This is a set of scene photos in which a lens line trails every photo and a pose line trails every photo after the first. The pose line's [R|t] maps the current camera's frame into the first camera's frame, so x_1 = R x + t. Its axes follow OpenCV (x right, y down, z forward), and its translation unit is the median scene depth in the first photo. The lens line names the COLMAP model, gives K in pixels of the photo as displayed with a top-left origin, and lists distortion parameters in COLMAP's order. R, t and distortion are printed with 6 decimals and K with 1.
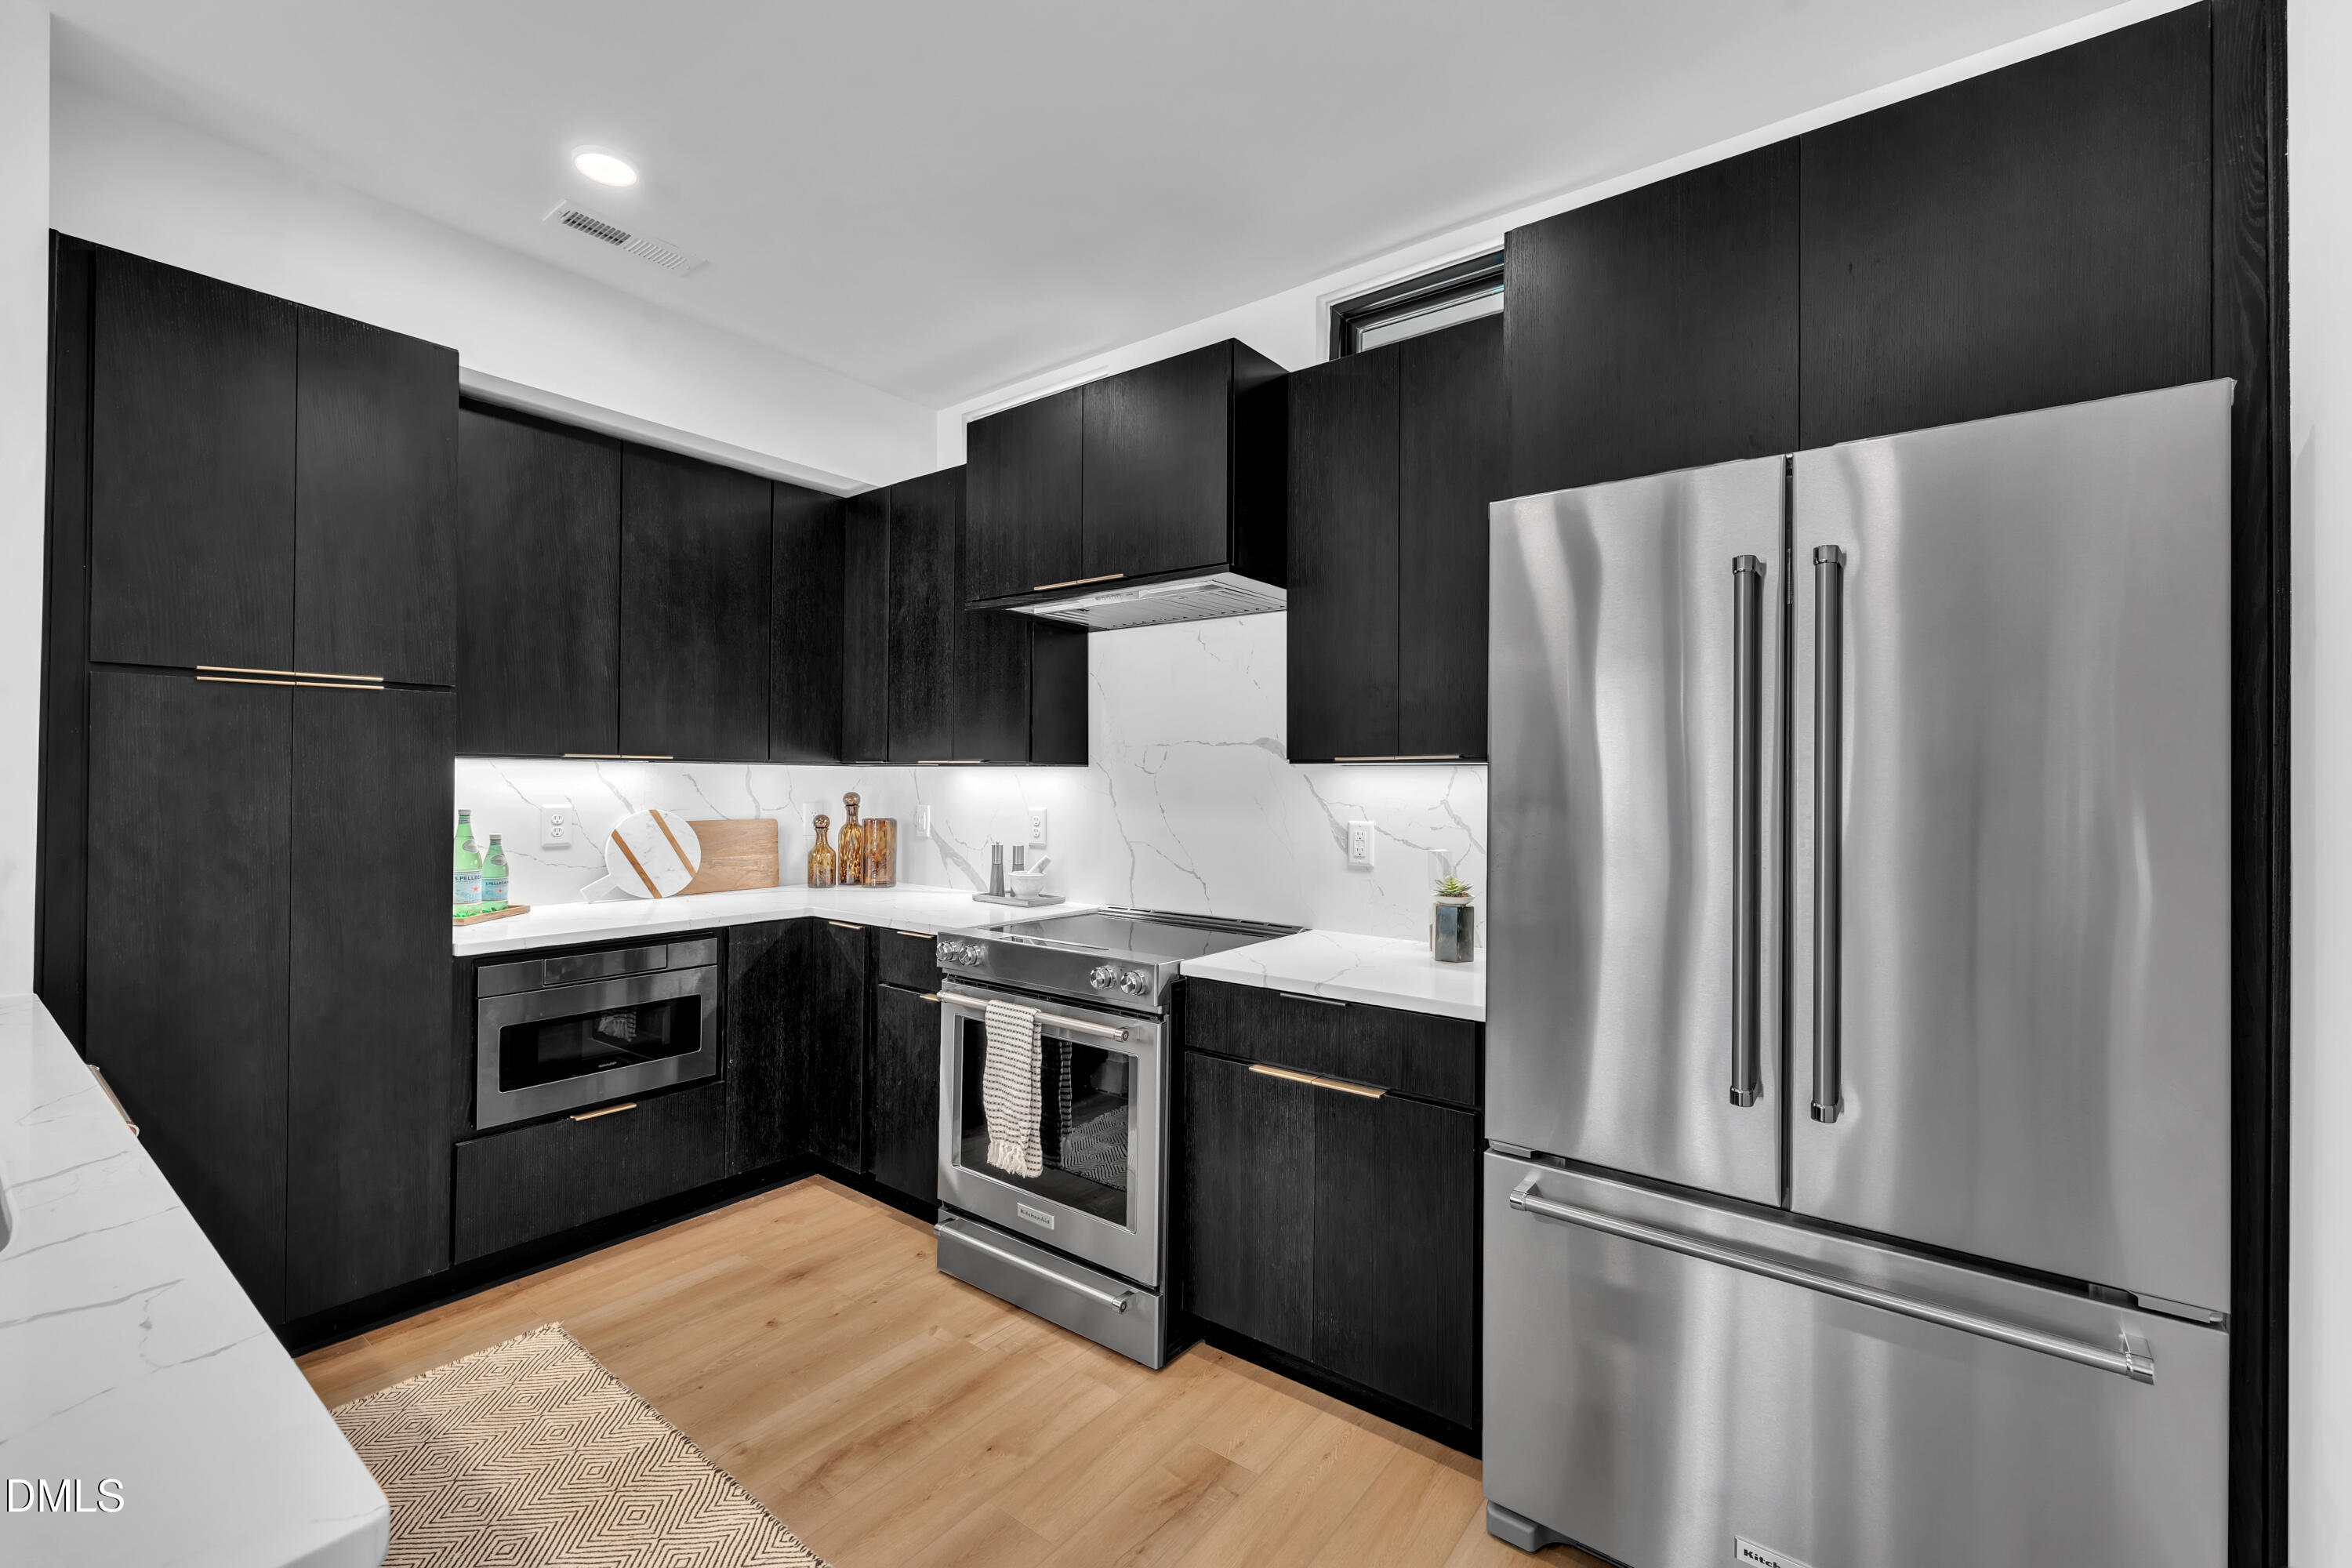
lens RADIAL K [[988.9, 0, 1177.5], [0, 988.9, 776.5], [0, 0, 1]] dist [0.000090, 0.000136]
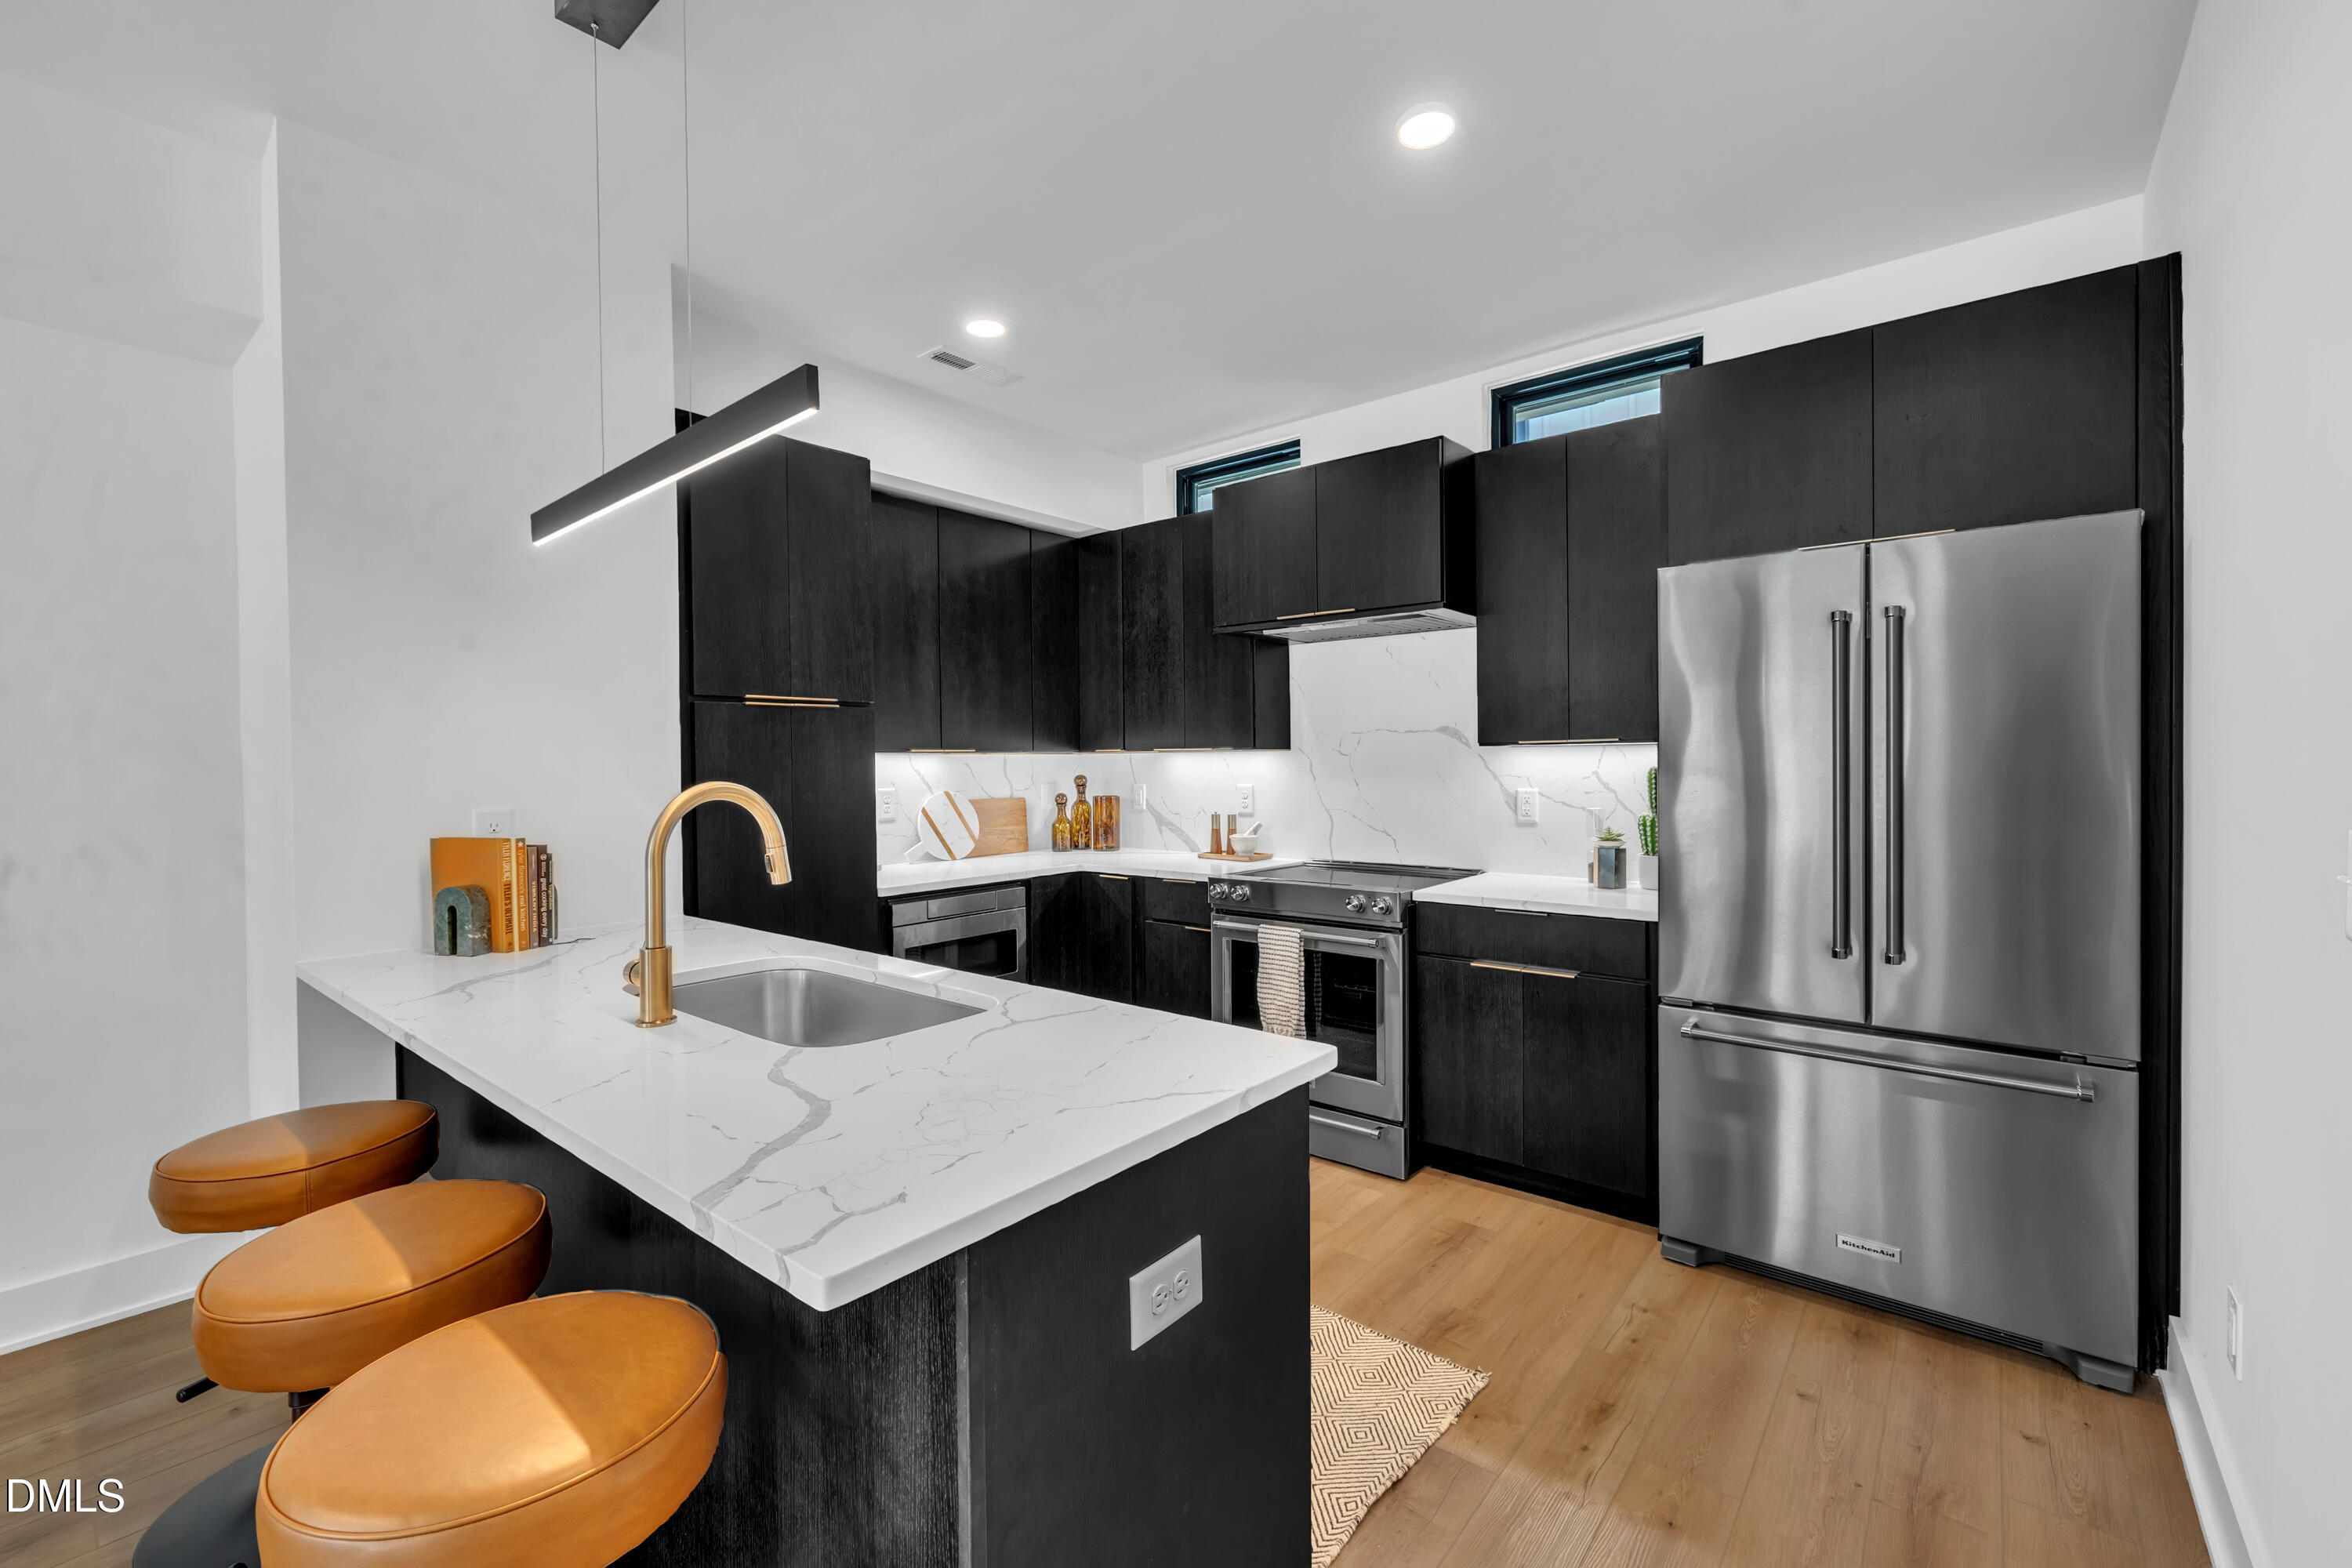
lens RADIAL K [[988.9, 0, 1177.5], [0, 988.9, 776.5], [0, 0, 1]] dist [0.000090, 0.000136]
pose [[0.999105, -0.019220, -0.037683, -0.224883], [0.019980, 0.999602, 0.019896, -0.006198], [0.037285, -0.020631, 0.999092, -0.327087]]
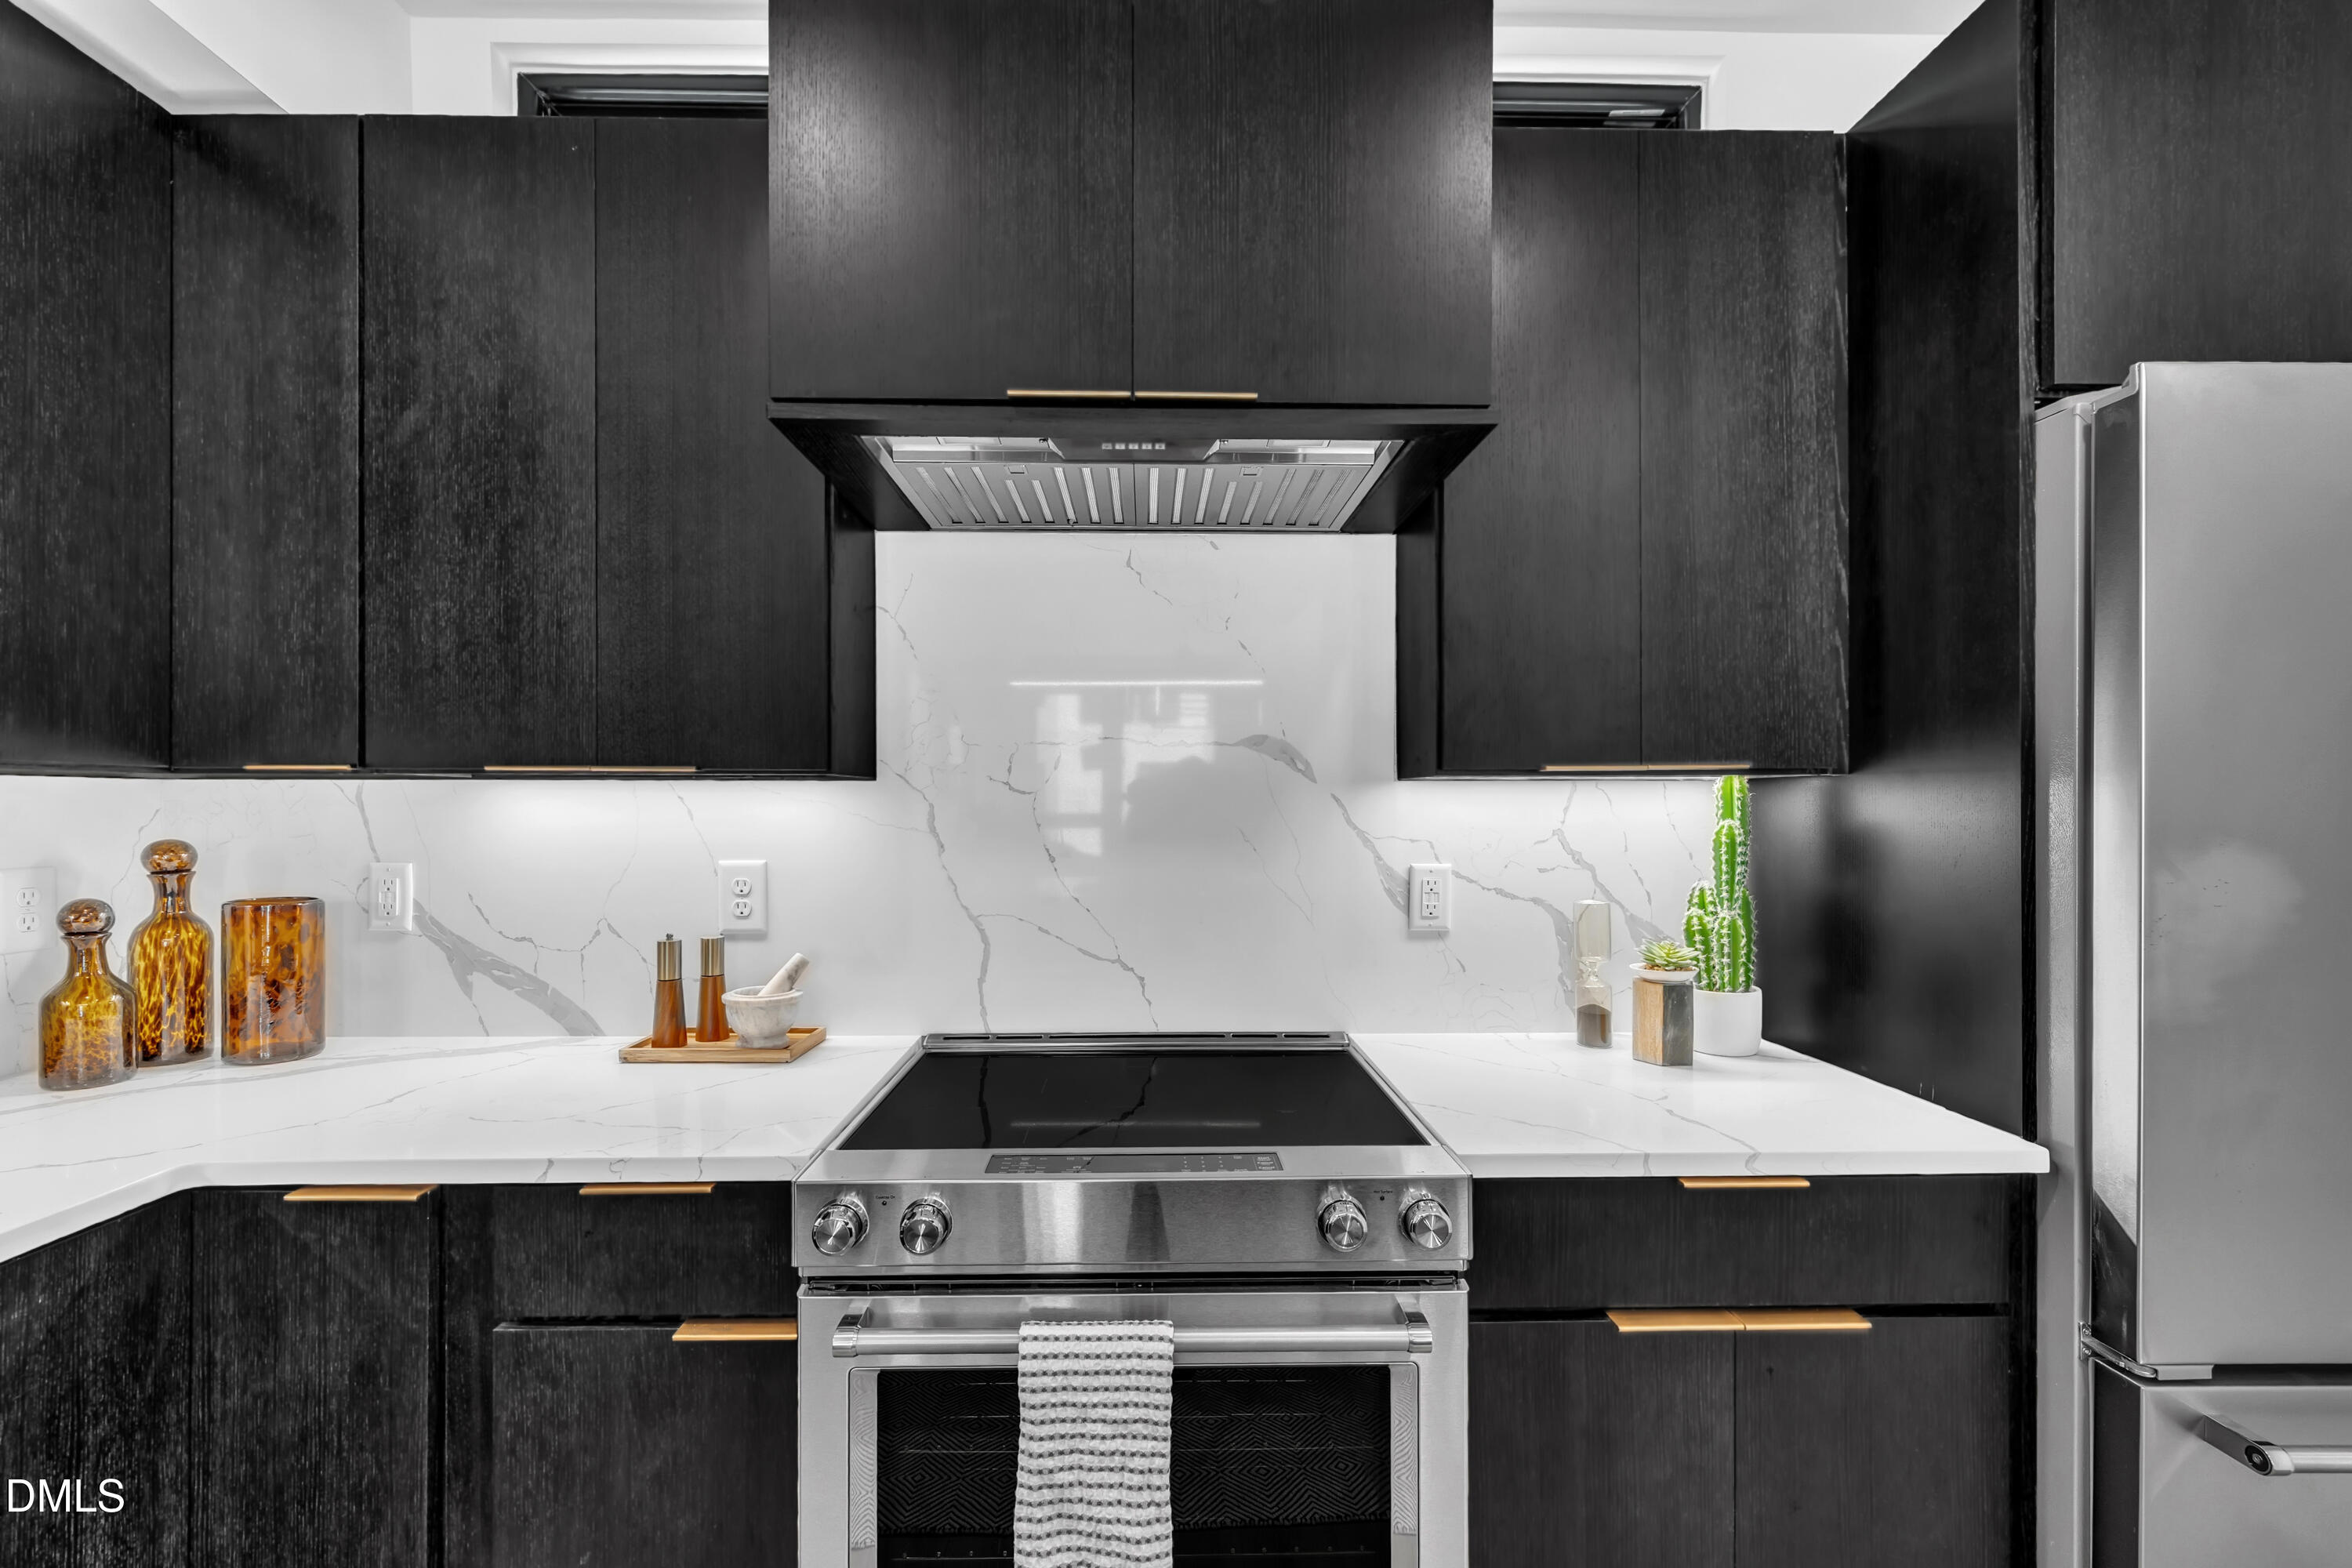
lens RADIAL K [[1013.2, 0, 1167.6], [0, 1013.2, 807.8], [0, 0, 1]] dist [0.000391, 0.000154]
pose [[0.783754, -0.012940, 0.620936, -0.369231], [0.004590, 0.999876, 0.015042, -0.003402], [-0.621054, -0.008939, 0.783717, 0.561537]]
